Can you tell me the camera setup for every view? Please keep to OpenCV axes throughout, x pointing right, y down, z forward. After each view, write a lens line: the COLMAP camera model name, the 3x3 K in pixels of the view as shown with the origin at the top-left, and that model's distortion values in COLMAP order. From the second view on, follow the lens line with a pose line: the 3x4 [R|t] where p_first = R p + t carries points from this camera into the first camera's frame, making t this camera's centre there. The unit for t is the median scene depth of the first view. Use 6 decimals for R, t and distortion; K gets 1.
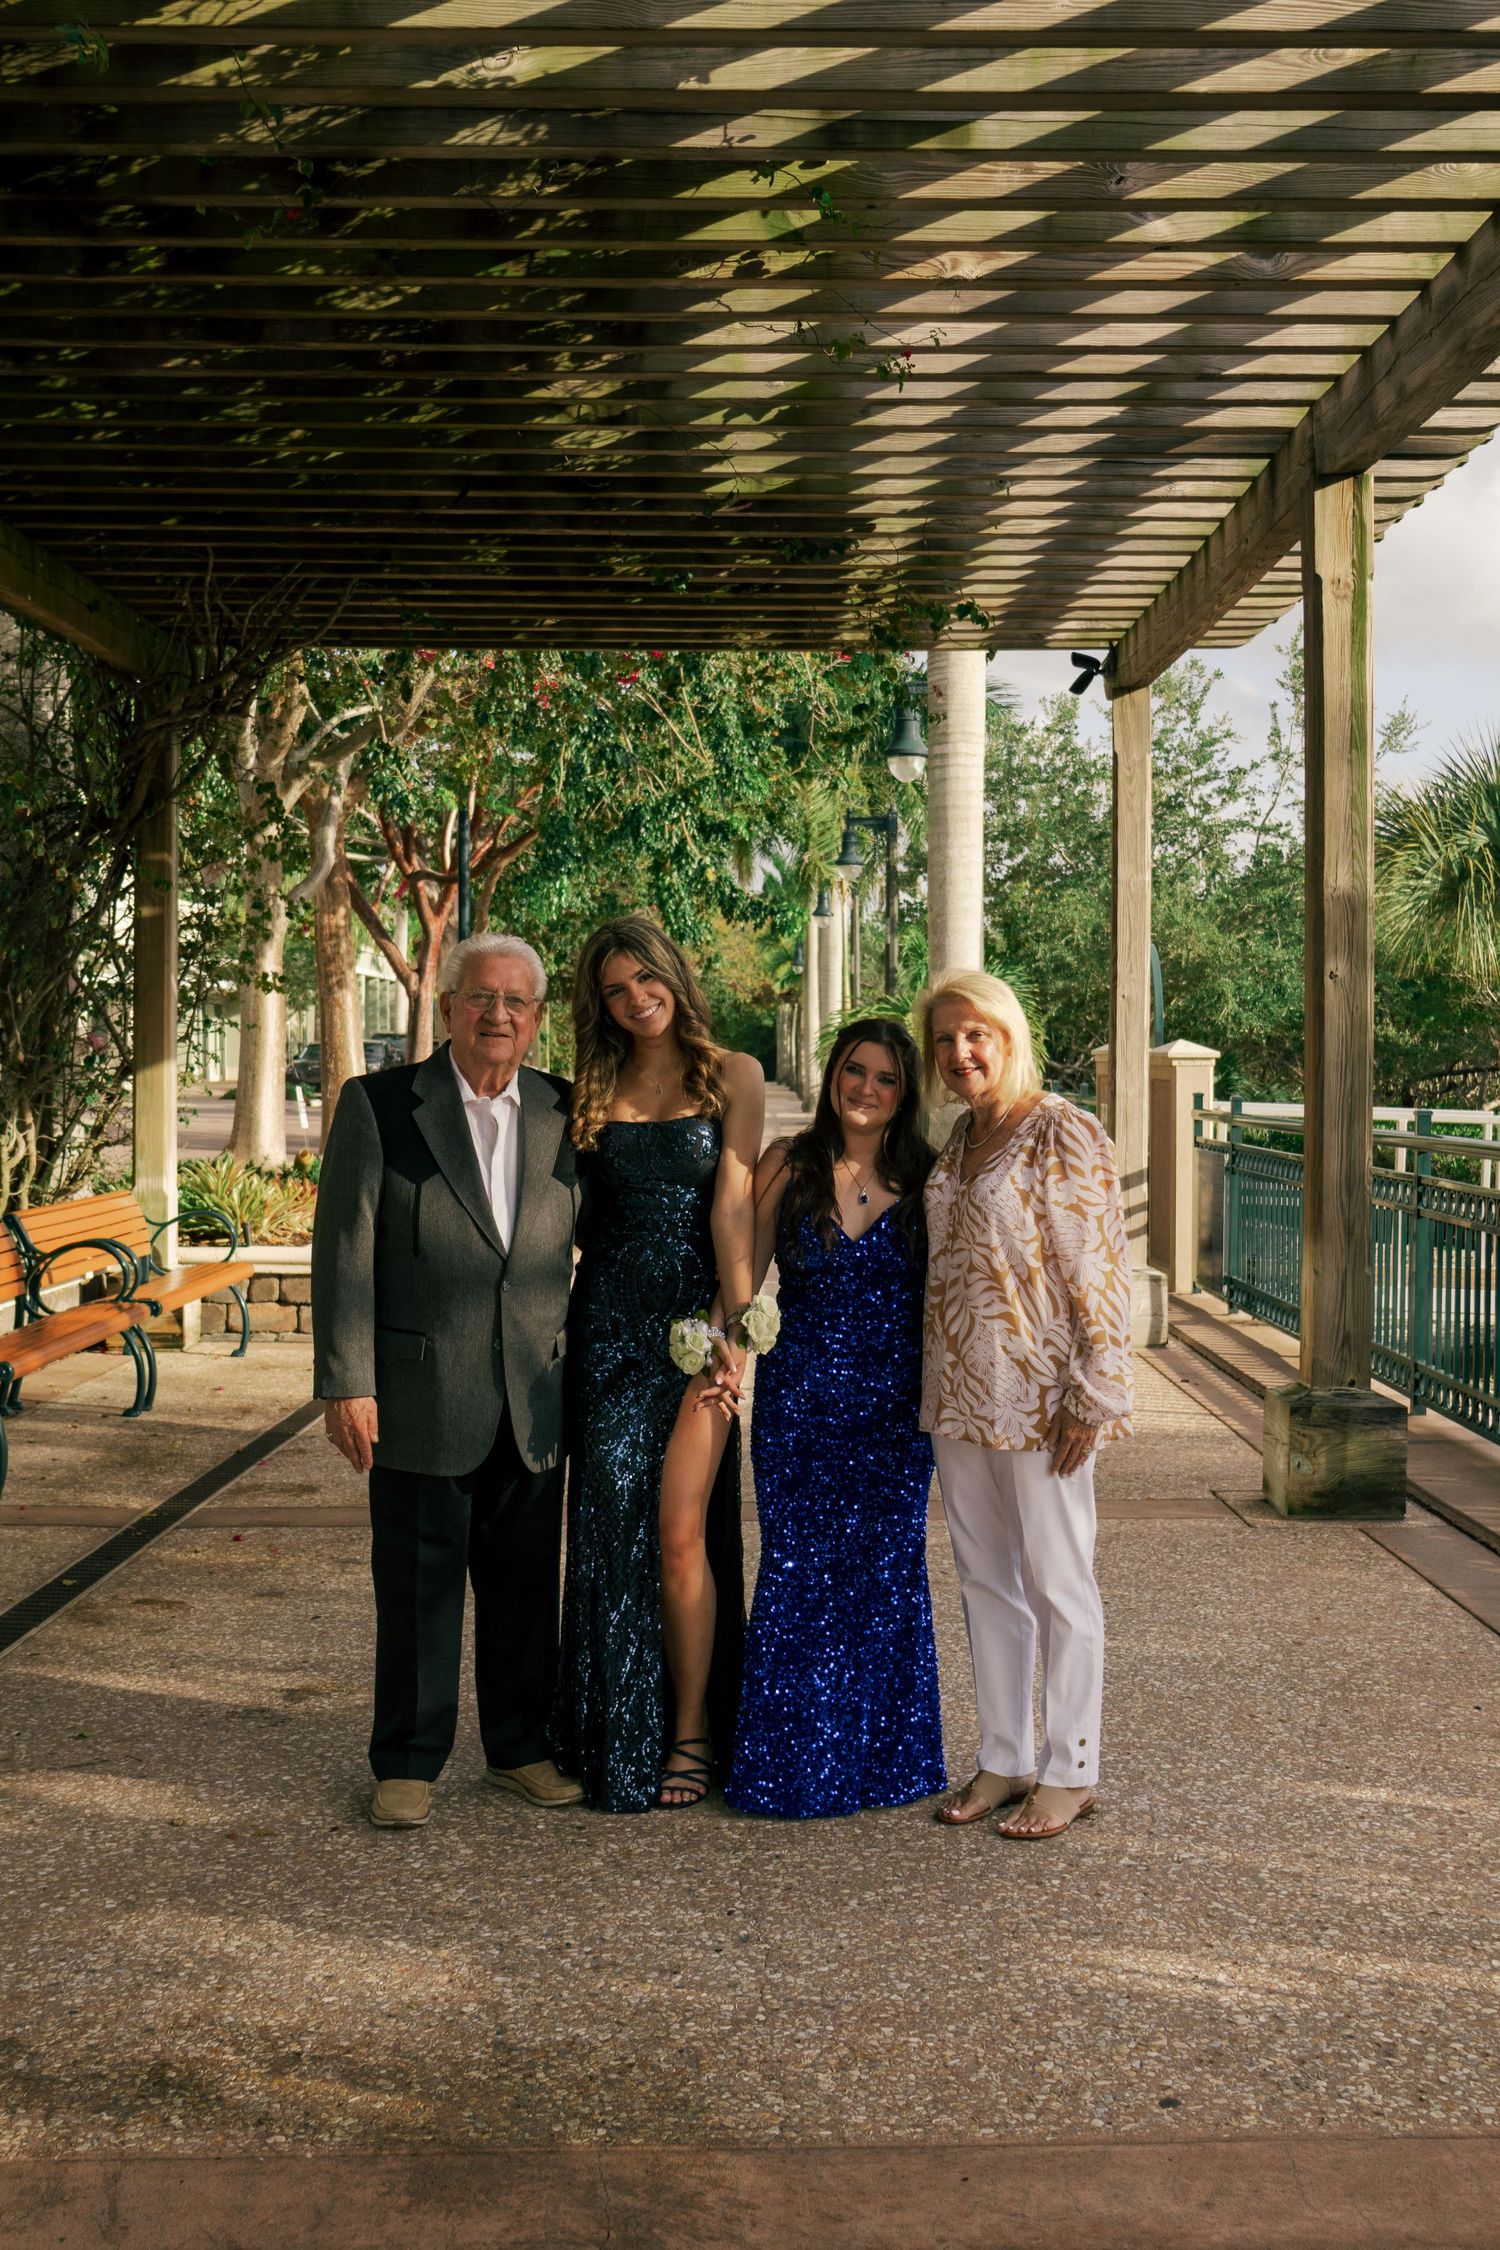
lens RADIAL K [[2489.8, 0, 739.1], [0, 2489.8, 1115.1], [0, 0, 1]] dist [-0.015788, 0.030938]
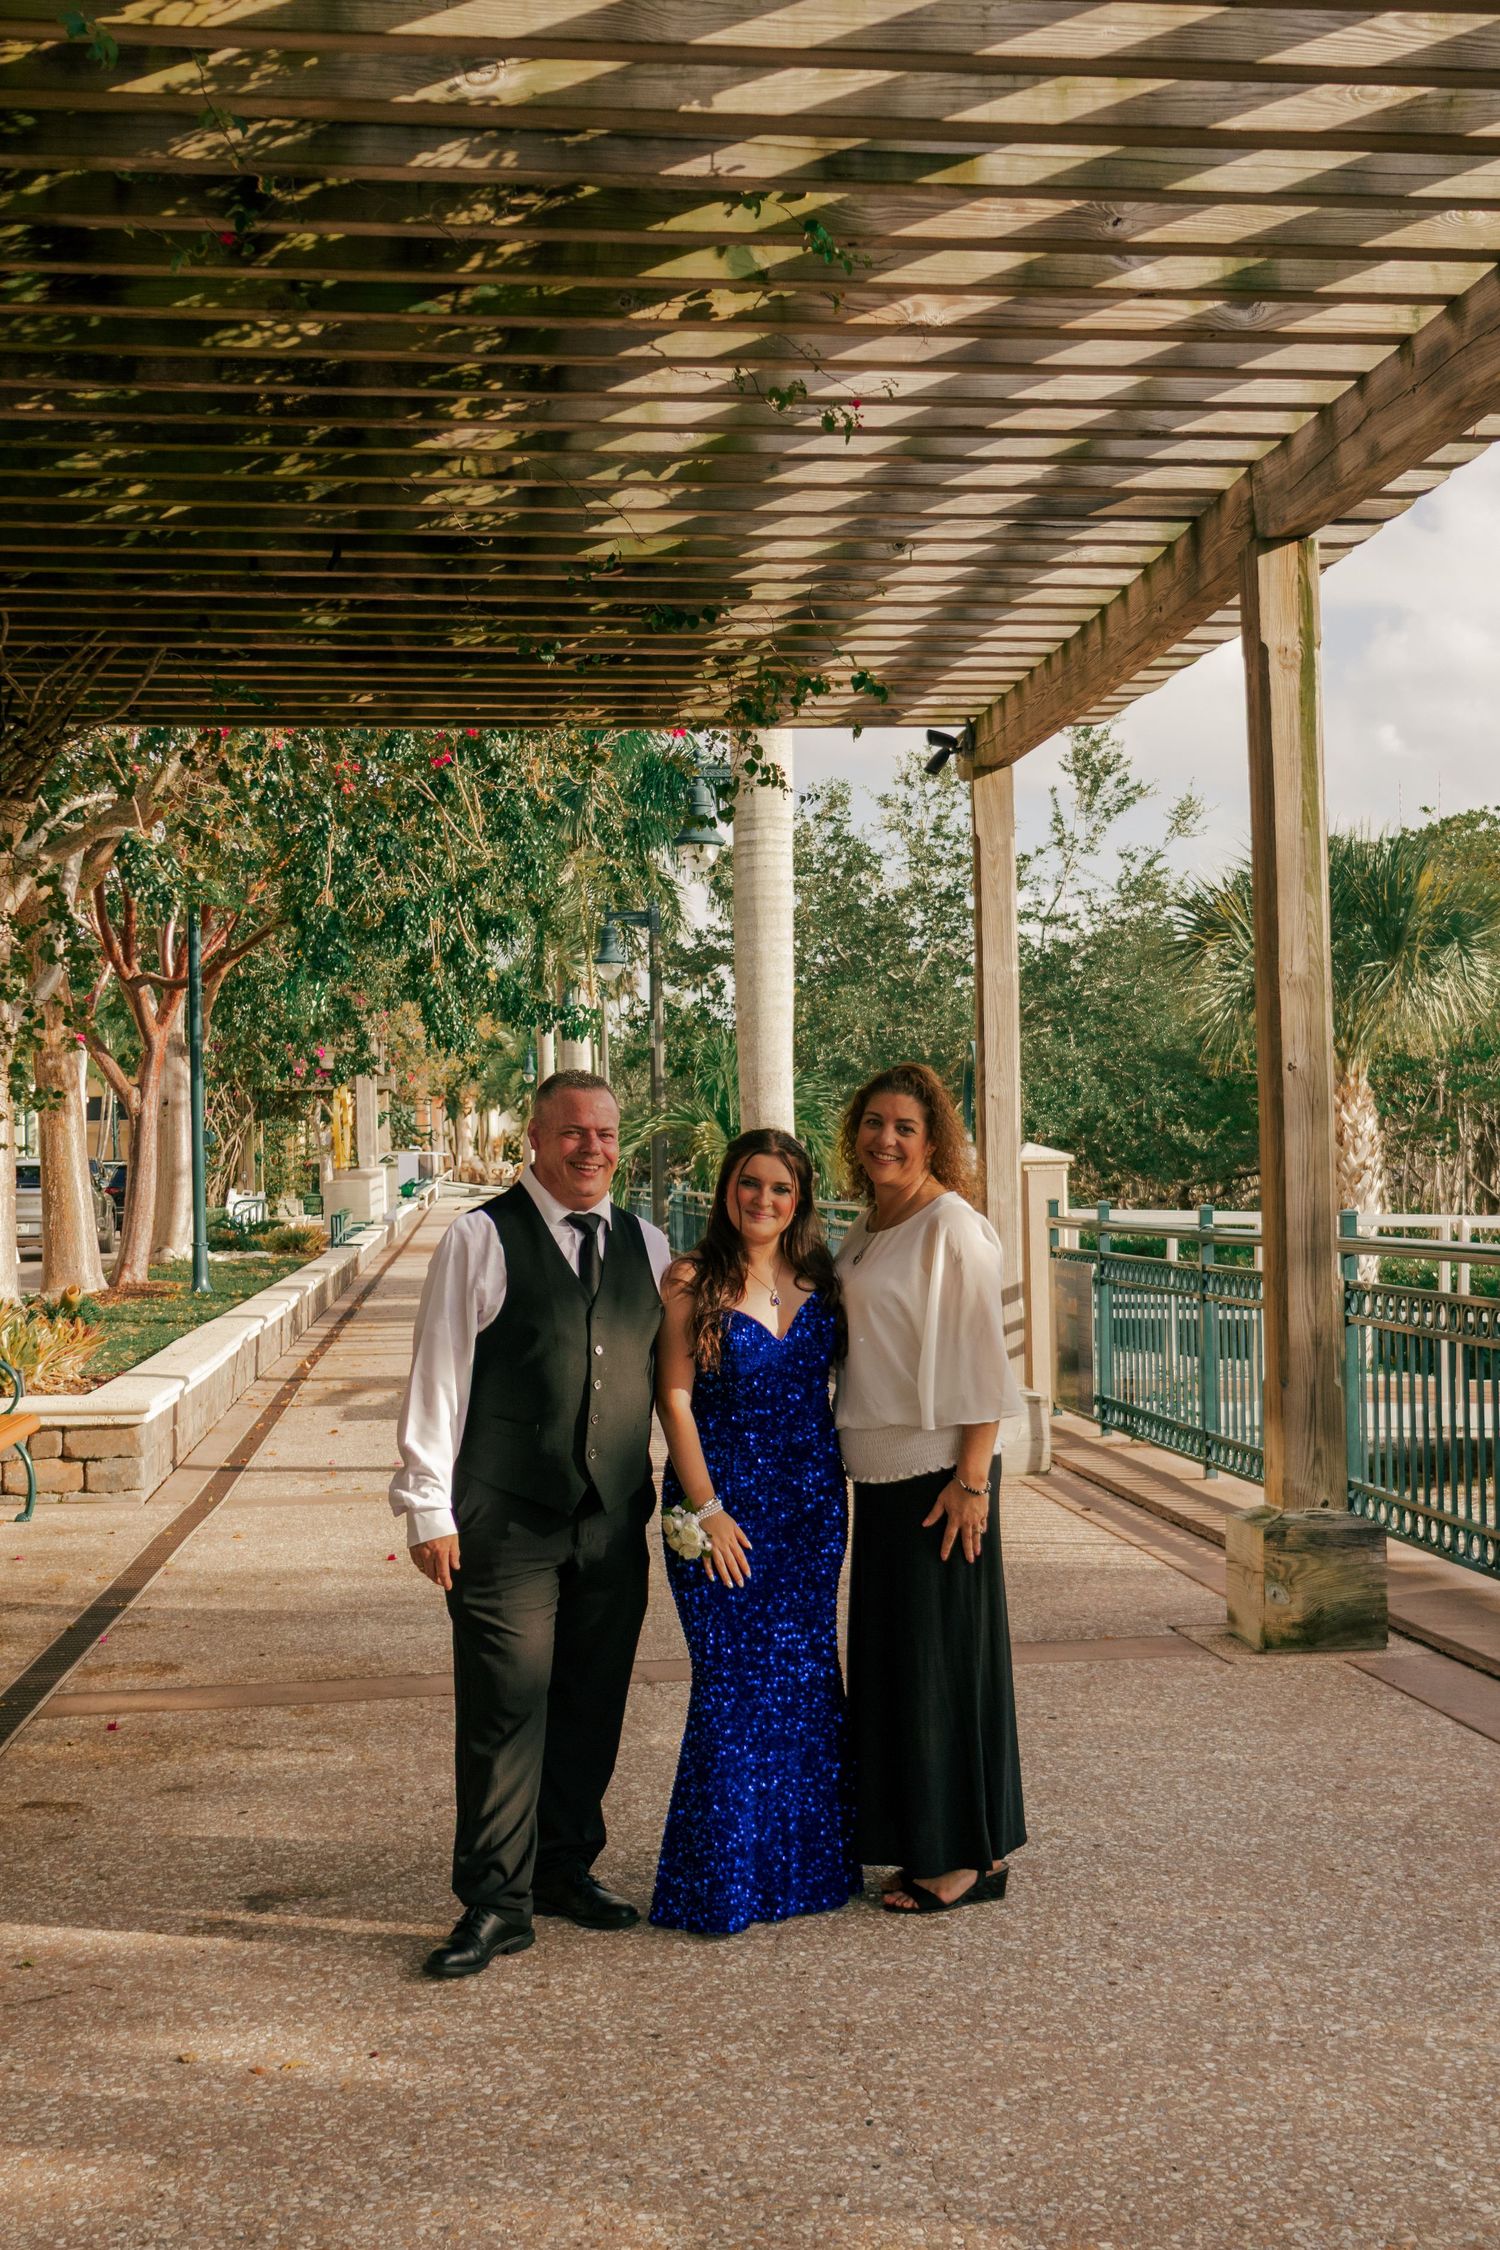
lens RADIAL K [[2693.3, 0, 747.3], [0, 2693.3, 1119.1], [0, 0, 1]] dist [0.002189, 0.035692]
pose [[0.992419, -0.018773, 0.121460, -0.076706], [0.024023, 0.998833, -0.041910, 0.000743], [-0.120531, 0.044510, 0.991711, 0.015940]]
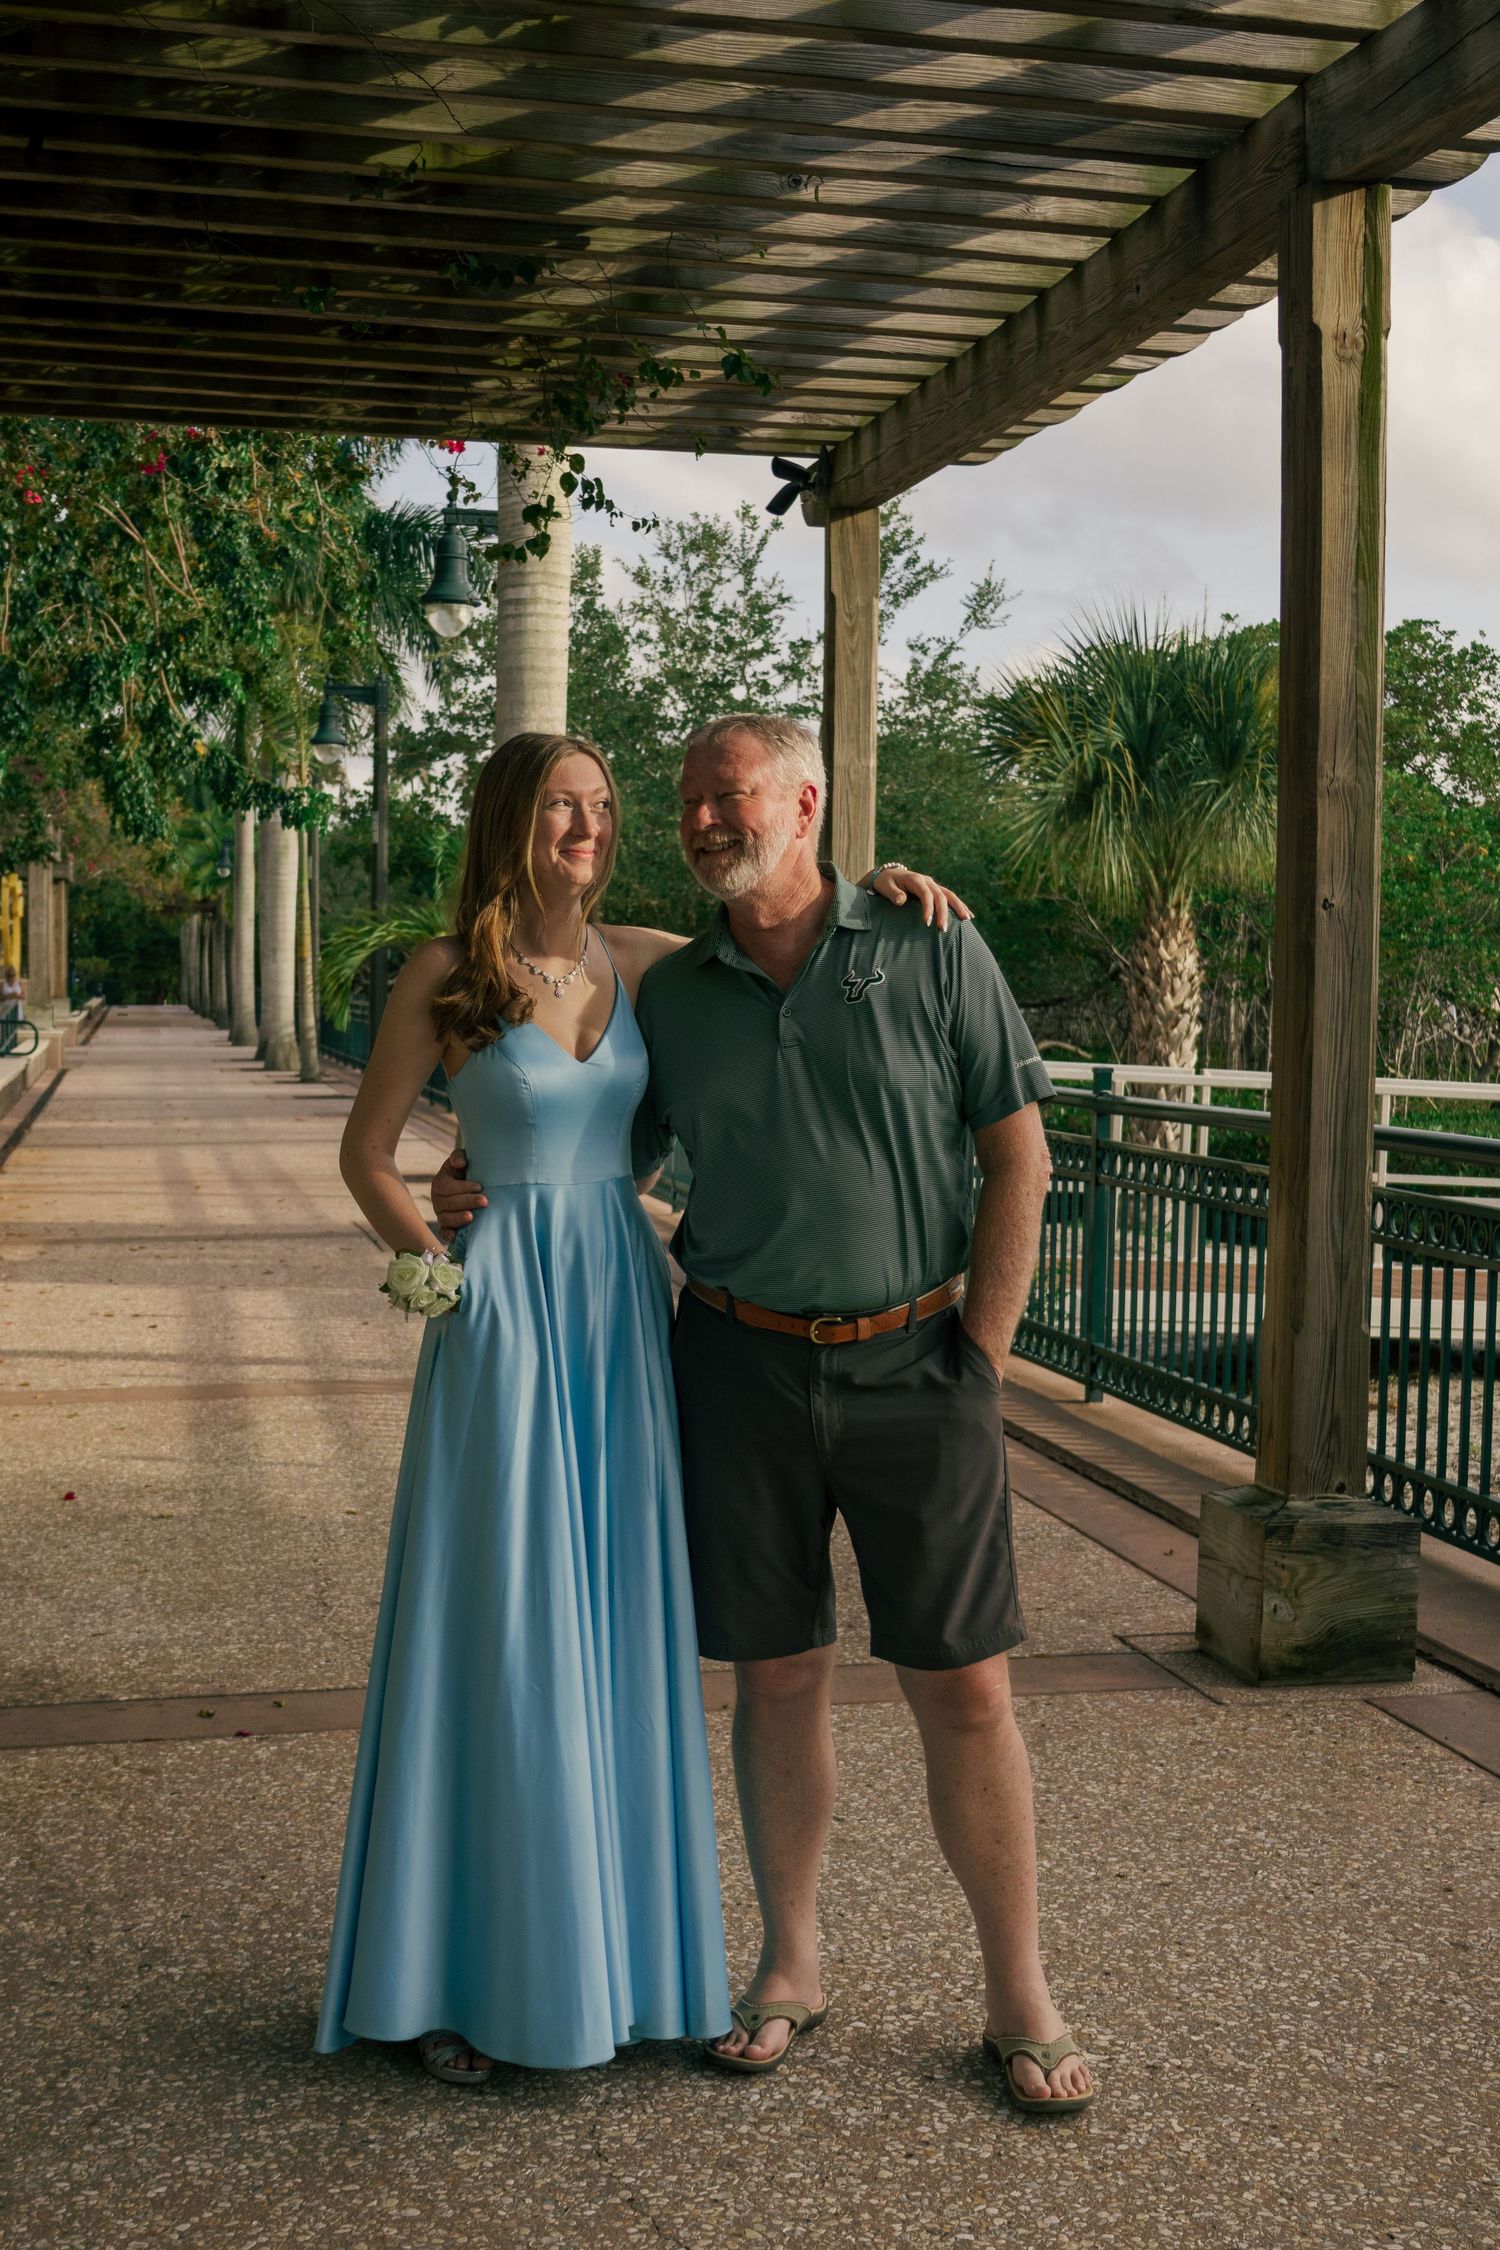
lens RADIAL K [[2801.9, 0, 733.7], [0, 2801.9, 1121.6], [0, 0, 1]] dist [-0.051792, 0.055620]
pose [[0.974563, 0.003337, 0.224091, -0.084210], [-0.009837, 0.999562, 0.027896, -0.013723], [-0.223900, -0.029391, 0.974169, 0.237795]]
